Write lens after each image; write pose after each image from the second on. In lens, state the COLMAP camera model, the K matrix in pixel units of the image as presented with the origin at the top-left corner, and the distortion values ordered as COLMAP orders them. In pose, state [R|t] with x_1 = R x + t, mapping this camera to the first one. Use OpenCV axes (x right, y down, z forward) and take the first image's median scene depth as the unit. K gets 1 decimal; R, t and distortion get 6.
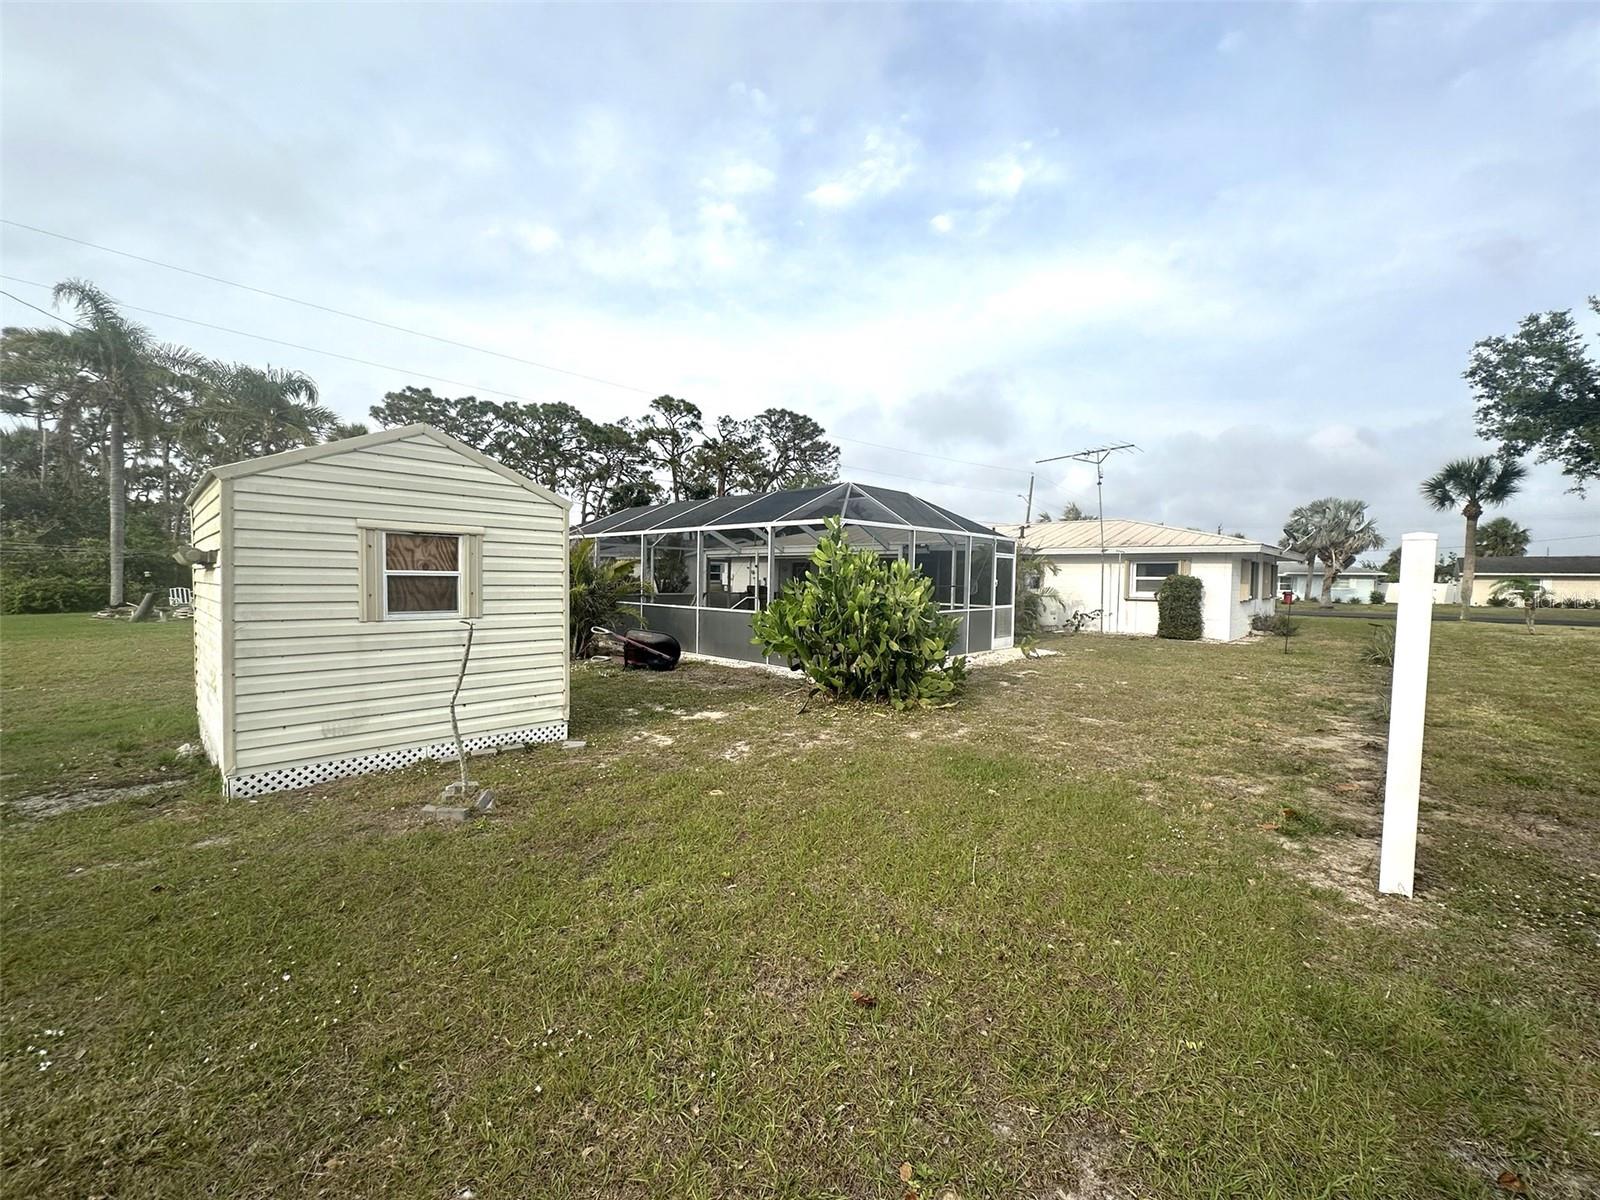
lens RADIAL K [[639.7, 0, 803.5], [0, 639.7, 601.7], [0, 0, 1]] dist [-0.003563, 0.000946]
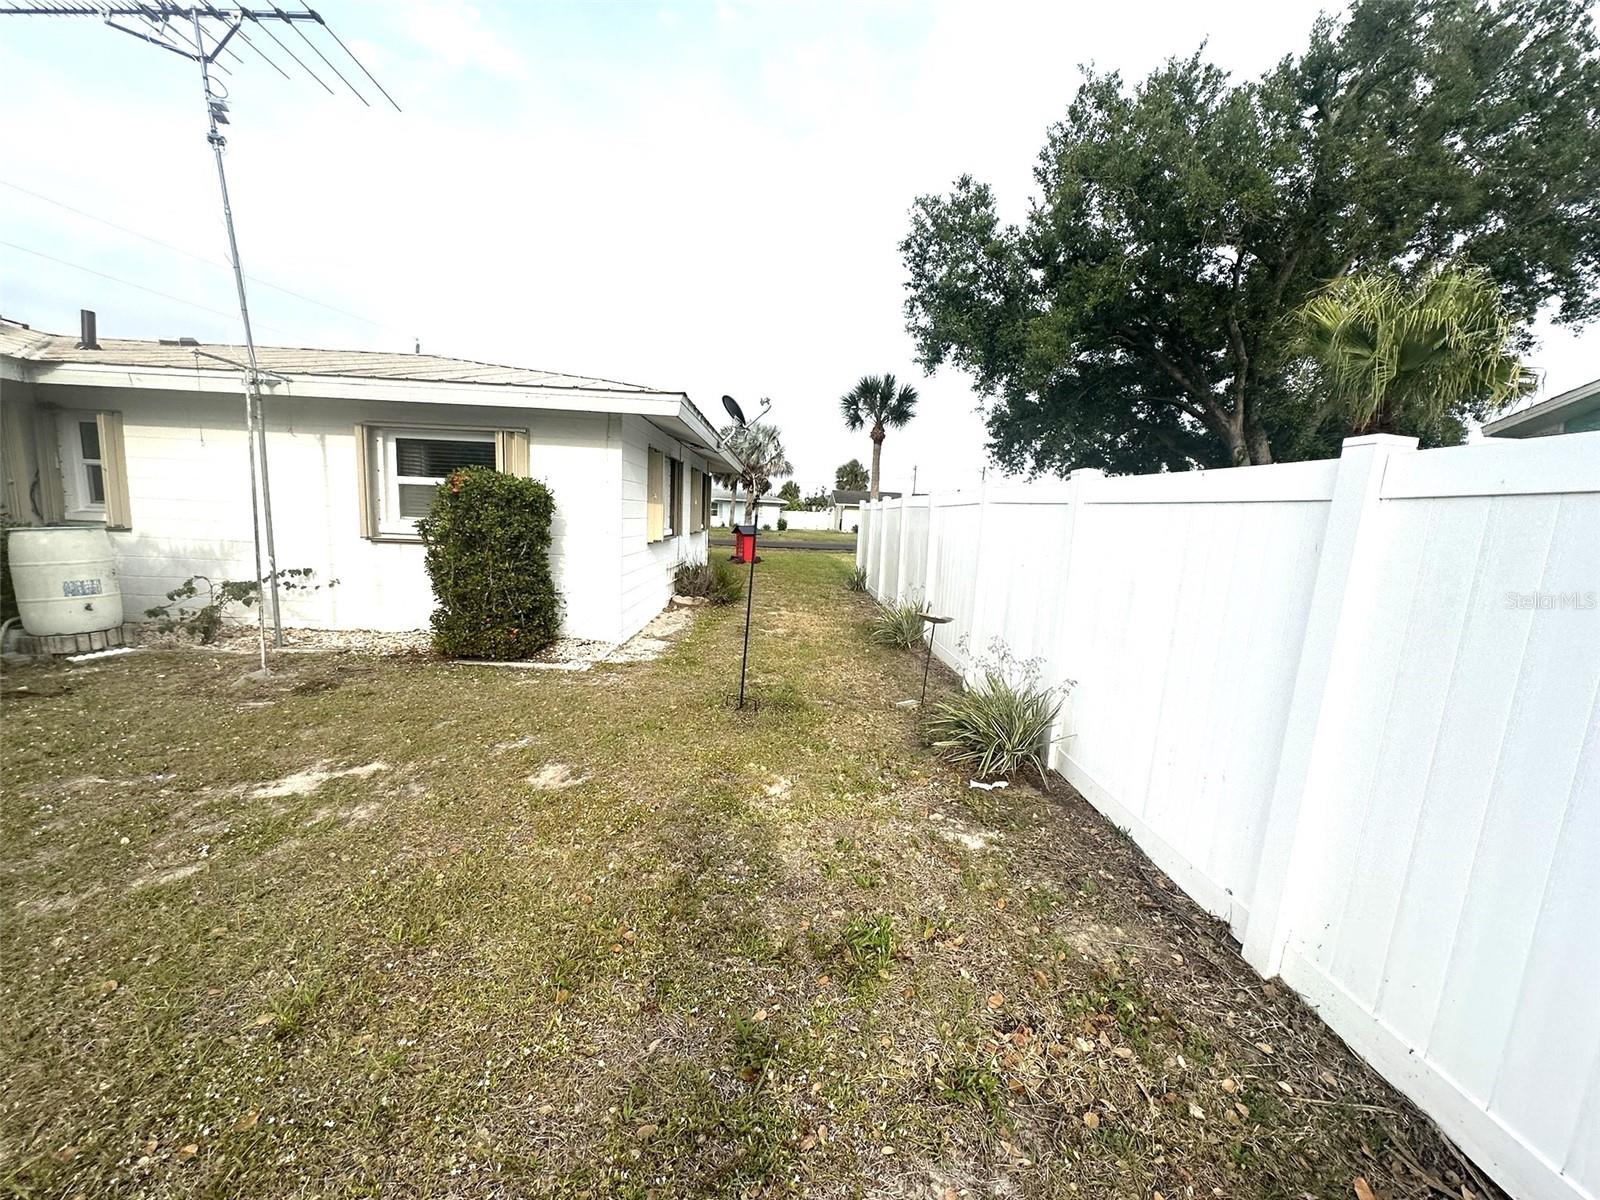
lens RADIAL K [[639.7, 0, 804.4], [0, 639.7, 609.6], [0, 0, 1]] dist [-0.003563, 0.000946]
pose [[0.704305, -0.087180, 0.704524, 0.294974], [-0.007637, 0.991443, 0.130320, -0.009017], [-0.709856, -0.097166, 0.697612, 0.404374]]
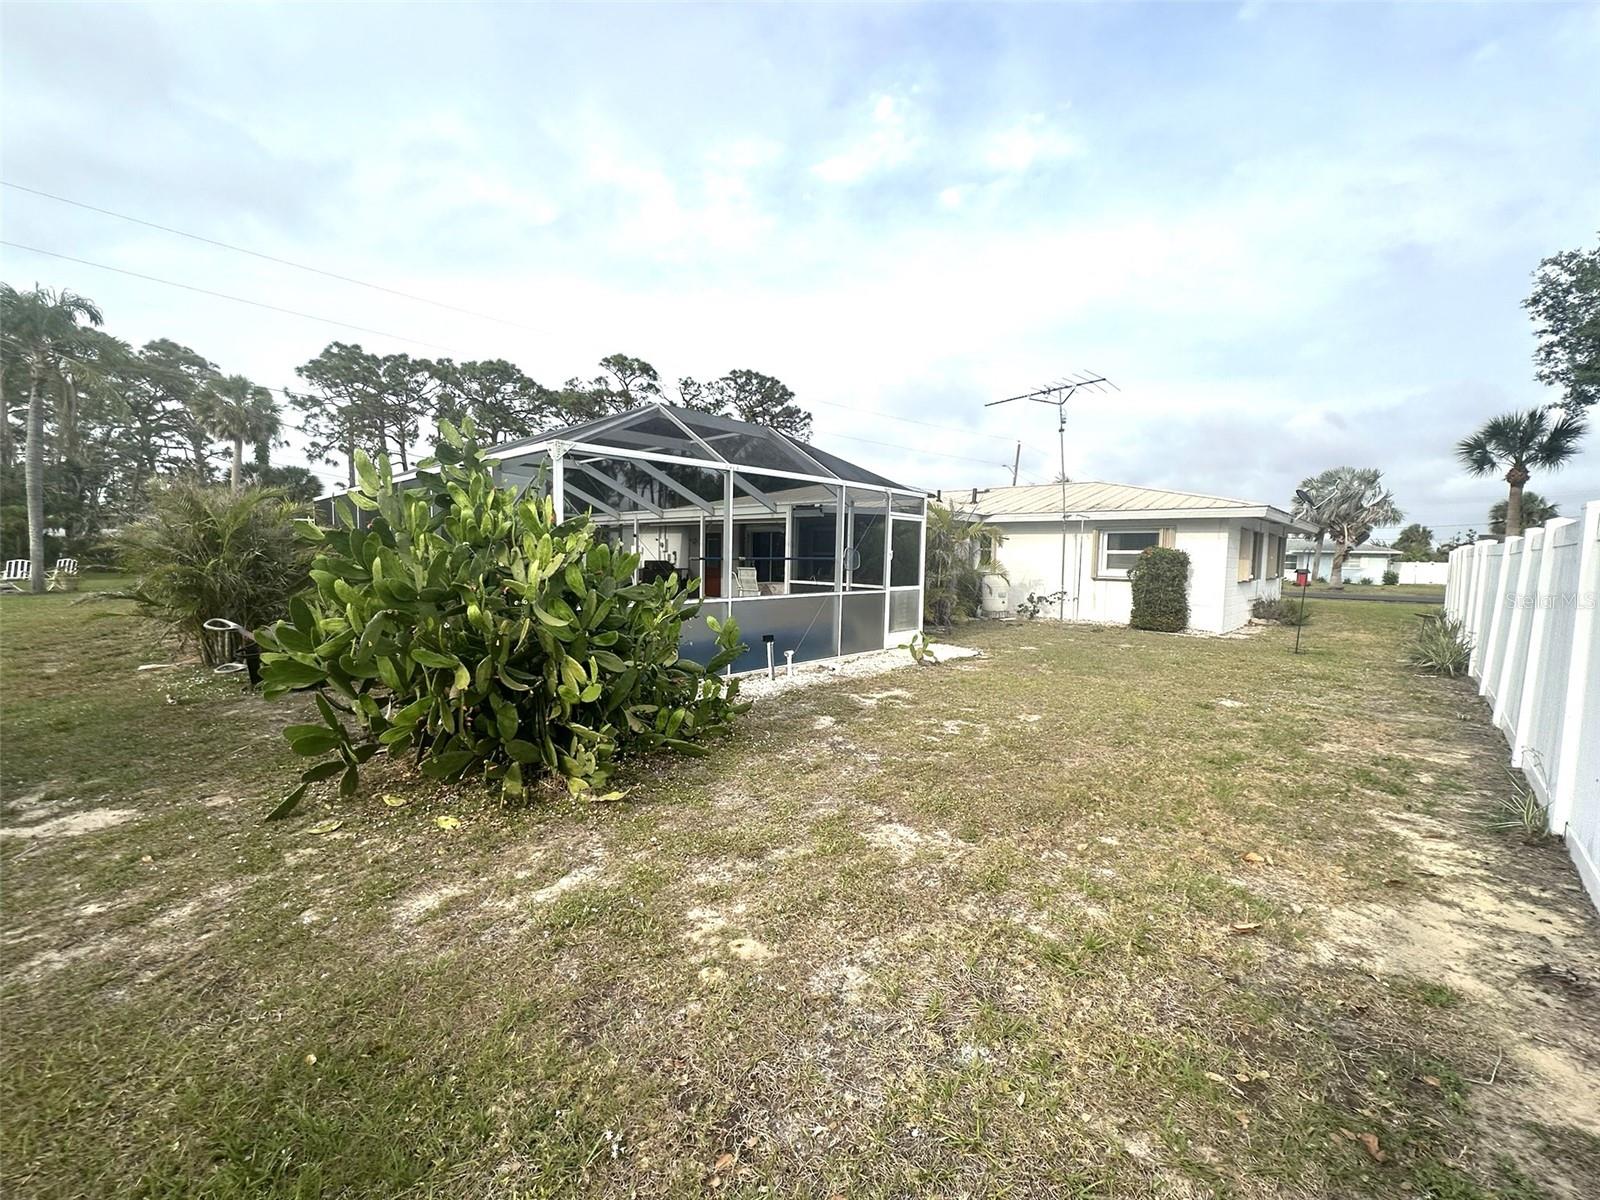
lens RADIAL K [[639.7, 0, 801.1], [0, 639.7, 600.0], [0, 0, 1]] dist [-0.003563, 0.000946]
pose [[0.999976, 0.004578, -0.005273, 0.102724], [-0.004407, 0.999473, 0.032155, -0.000822], [0.005418, -0.032131, 0.999469, 0.144296]]
